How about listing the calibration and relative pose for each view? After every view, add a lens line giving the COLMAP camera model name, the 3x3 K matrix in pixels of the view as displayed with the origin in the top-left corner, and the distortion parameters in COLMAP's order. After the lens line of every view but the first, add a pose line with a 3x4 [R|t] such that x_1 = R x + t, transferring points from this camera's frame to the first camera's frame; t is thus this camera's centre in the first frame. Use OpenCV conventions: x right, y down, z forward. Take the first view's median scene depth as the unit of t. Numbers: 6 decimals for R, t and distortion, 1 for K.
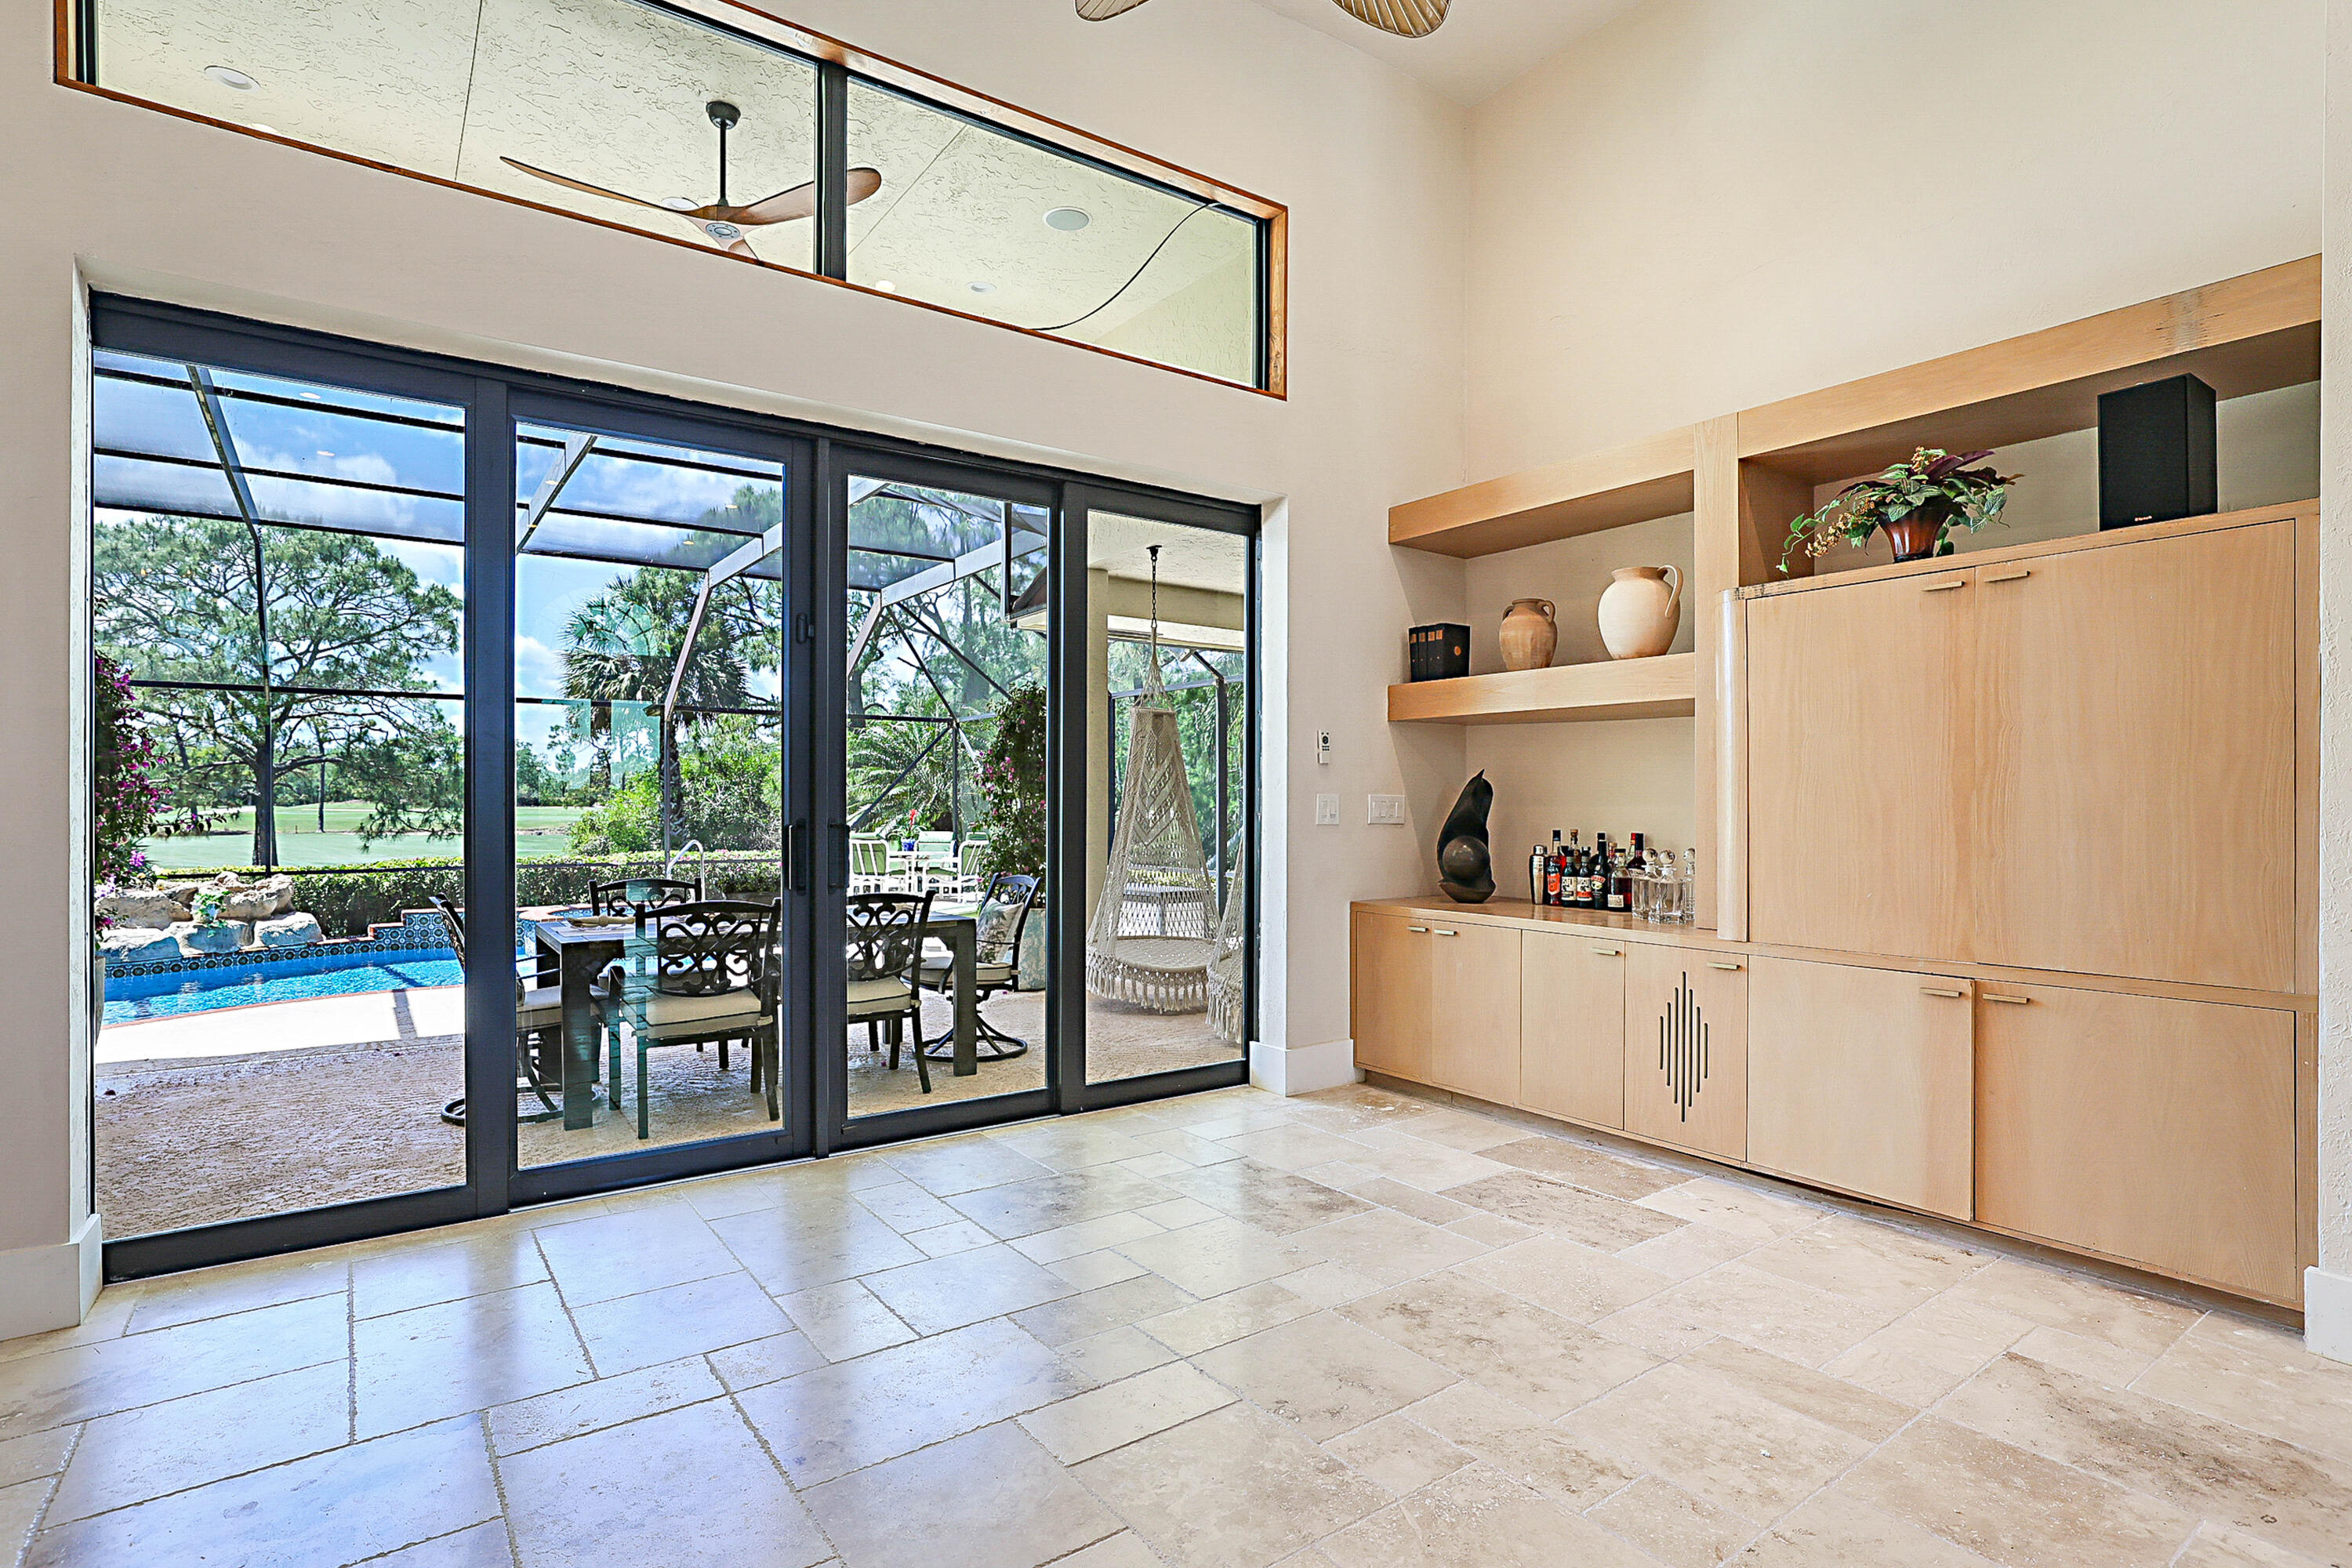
lens RADIAL K [[1163.0, 0, 1181.5], [0, 1163.0, 803.1], [0, 0, 1]] dist [-0.054265, 0.031312]
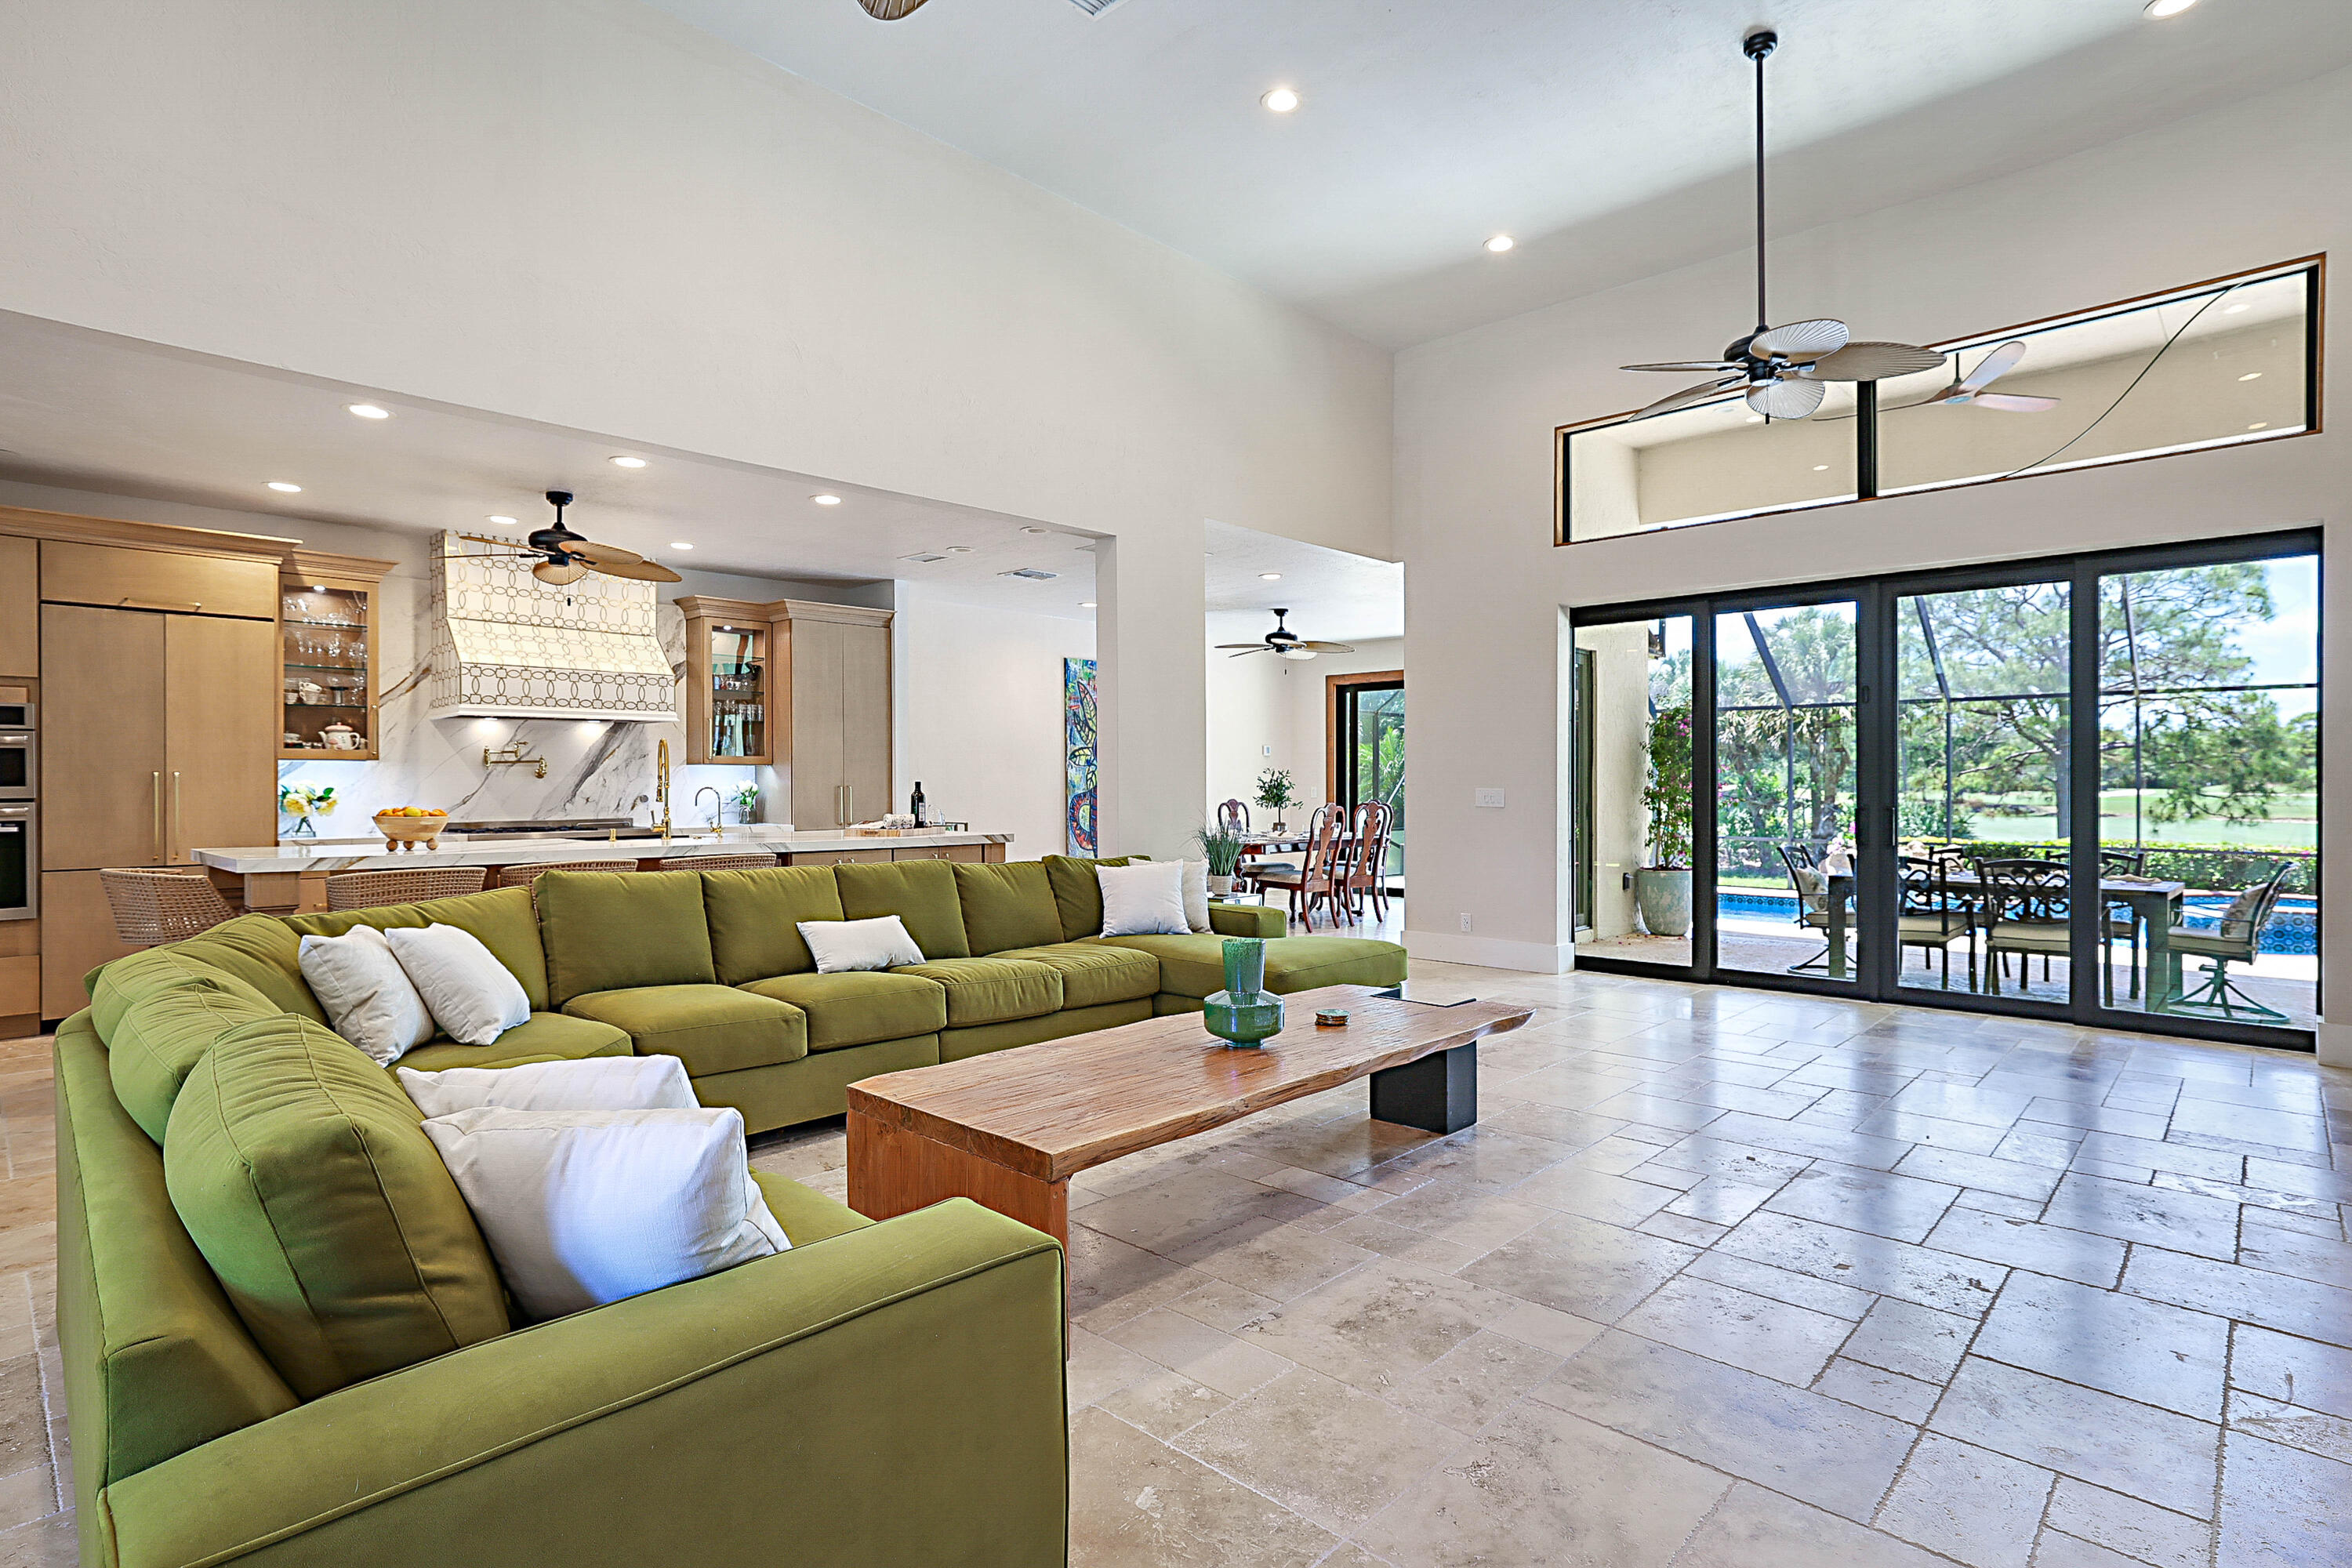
lens RADIAL K [[1167.4, 0, 1176.0], [0, 1167.4, 793.2], [0, 0, 1]] dist [-0.038659, 0.023985]
pose [[0.175351, 0.007165, -0.984480, 0.936996], [-0.000427, 0.999974, 0.007202, -0.012756], [0.984506, -0.000843, 0.175350, -0.255680]]
